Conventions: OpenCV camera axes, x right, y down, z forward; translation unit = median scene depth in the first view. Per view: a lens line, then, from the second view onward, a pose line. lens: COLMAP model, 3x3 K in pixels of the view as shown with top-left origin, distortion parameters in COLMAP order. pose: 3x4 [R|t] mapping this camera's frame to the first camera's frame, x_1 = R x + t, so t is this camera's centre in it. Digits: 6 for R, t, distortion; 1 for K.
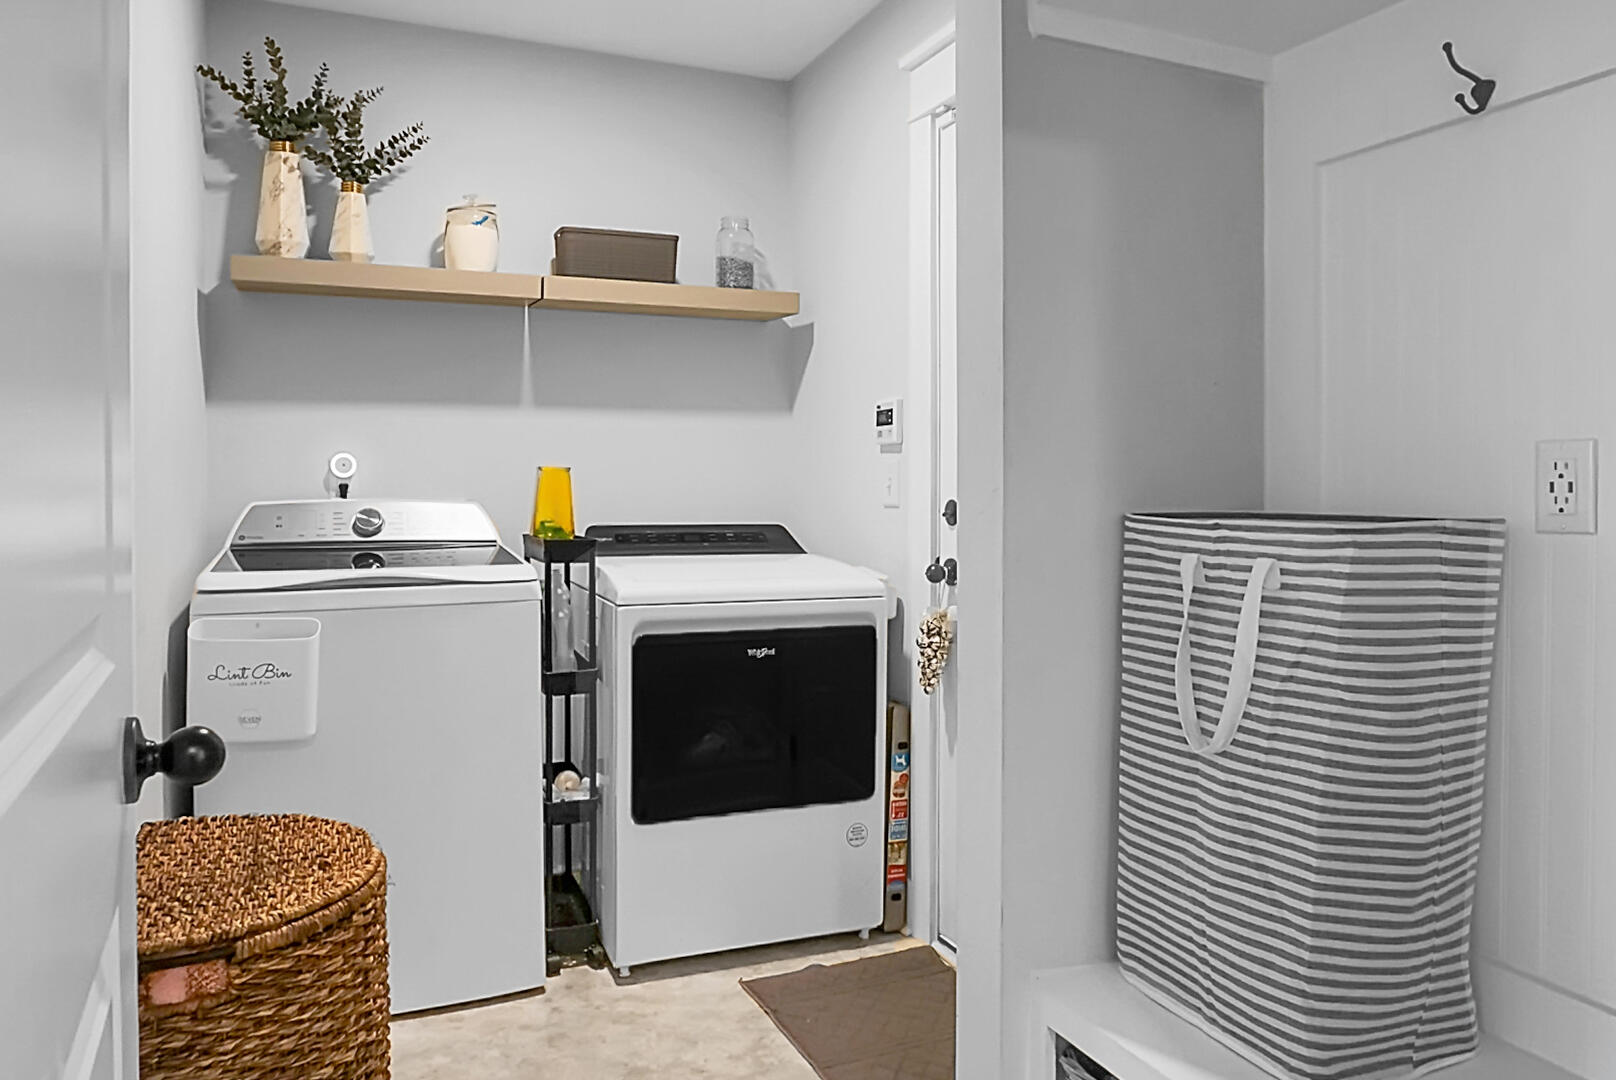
lens RADIAL K [[1081.0, 0, 802.1], [0, 1081.0, 544.2], [0, 0, 1]] dist [-0.052295, 0.035757]
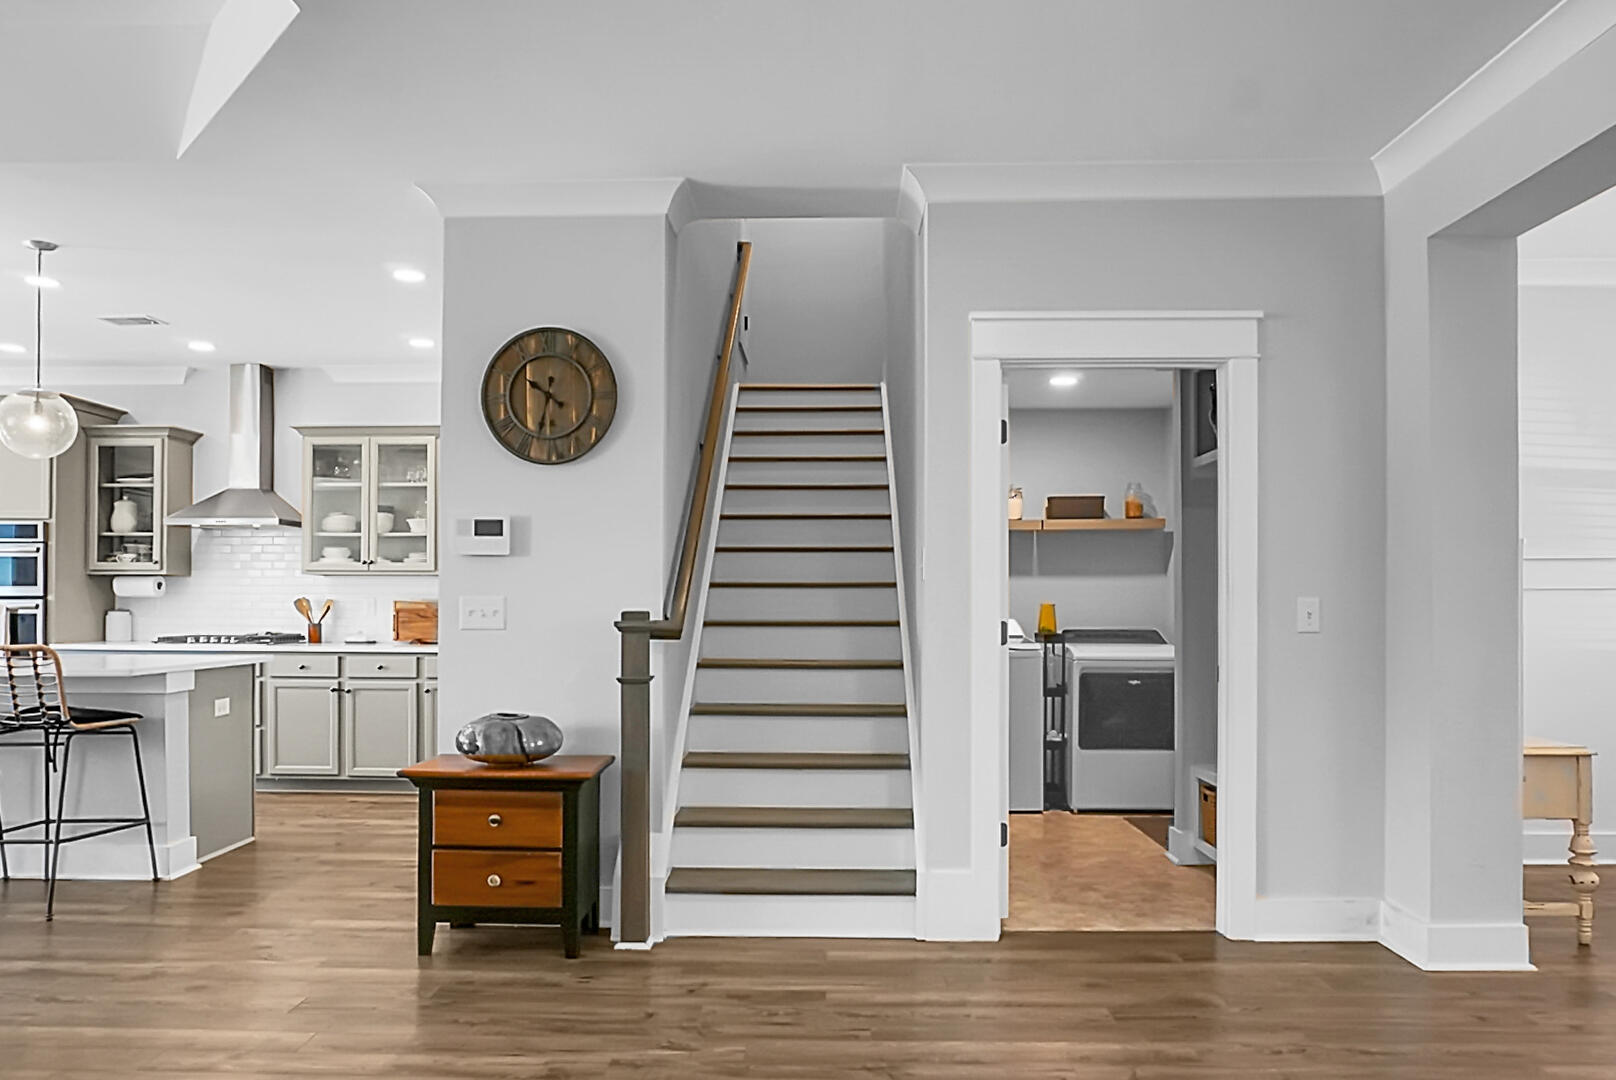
lens RADIAL K [[1081.0, 0, 802.1], [0, 1081.0, 544.2], [0, 0, 1]] dist [-0.052295, 0.035757]
pose [[0.904061, -0.022542, -0.426809, 0.312587], [-0.027481, 0.993476, -0.110682, 0.079197], [0.426519, 0.111793, 0.897543, -1.450973]]
